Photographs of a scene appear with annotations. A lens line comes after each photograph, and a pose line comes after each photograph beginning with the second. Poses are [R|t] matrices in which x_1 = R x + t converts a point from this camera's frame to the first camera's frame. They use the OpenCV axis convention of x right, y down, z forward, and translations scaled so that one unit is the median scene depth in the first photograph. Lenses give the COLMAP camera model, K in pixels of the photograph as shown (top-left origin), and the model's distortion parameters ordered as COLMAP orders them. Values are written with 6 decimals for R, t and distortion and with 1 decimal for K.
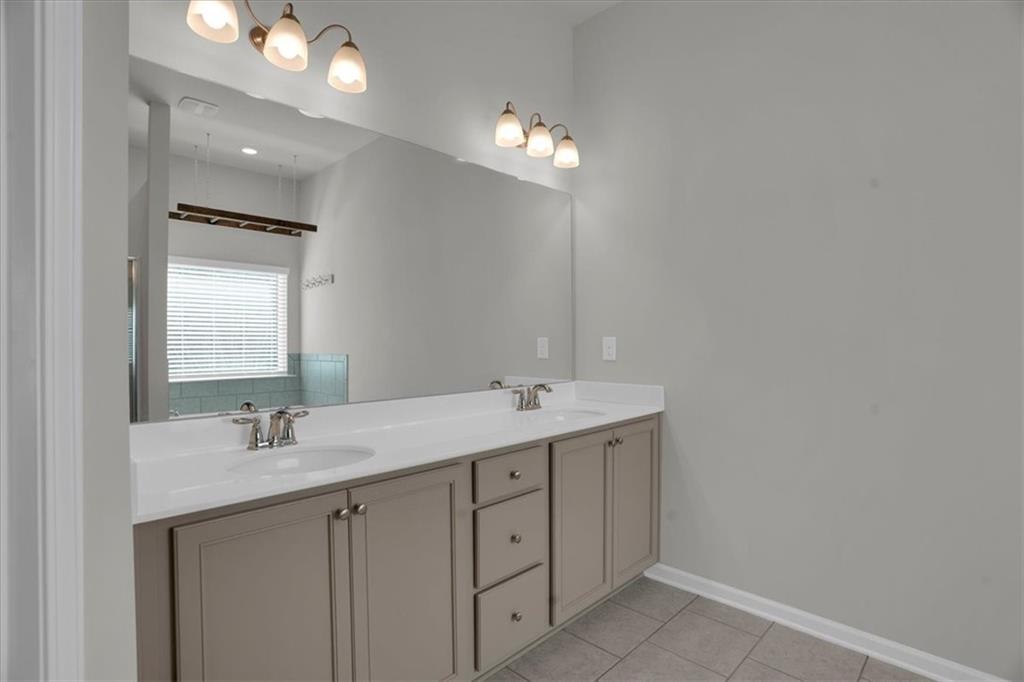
lens RADIAL K [[499.3, 0, 512.8], [0, 499.3, 344.0], [0, 0, 1]] dist [-0.033249, 0.000536]
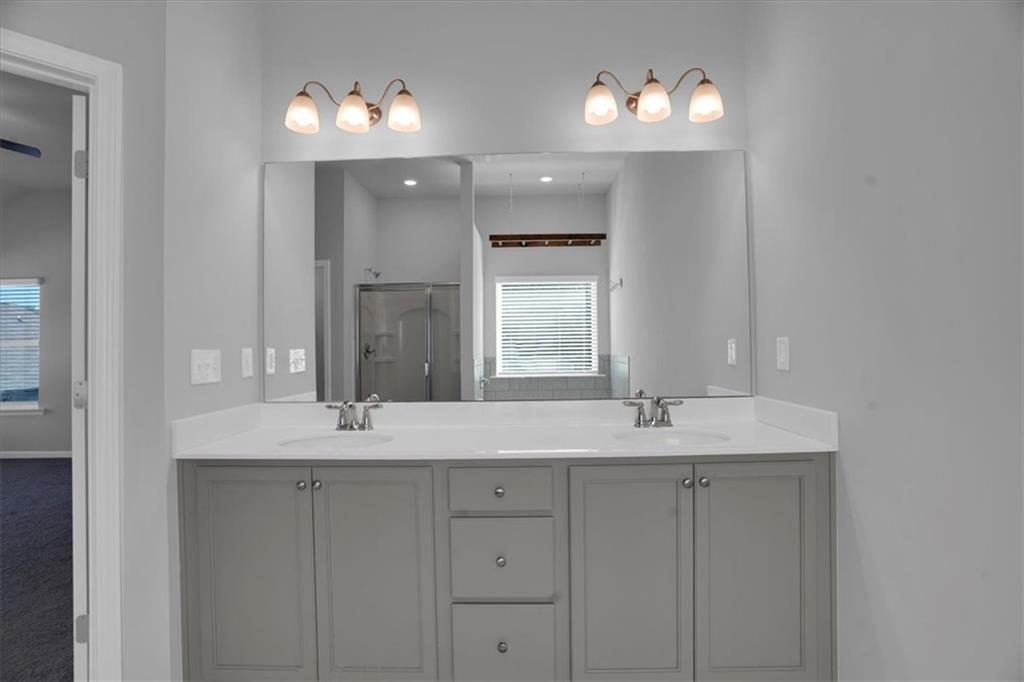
lens RADIAL K [[499.3, 0, 512.1], [0, 499.3, 341.8], [0, 0, 1]] dist [-0.033249, 0.000536]
pose [[0.696256, -0.012166, -0.717690, 0.237332], [0.009920, 0.999924, -0.007327, -0.003207], [0.717725, -0.002017, 0.696324, 0.129507]]
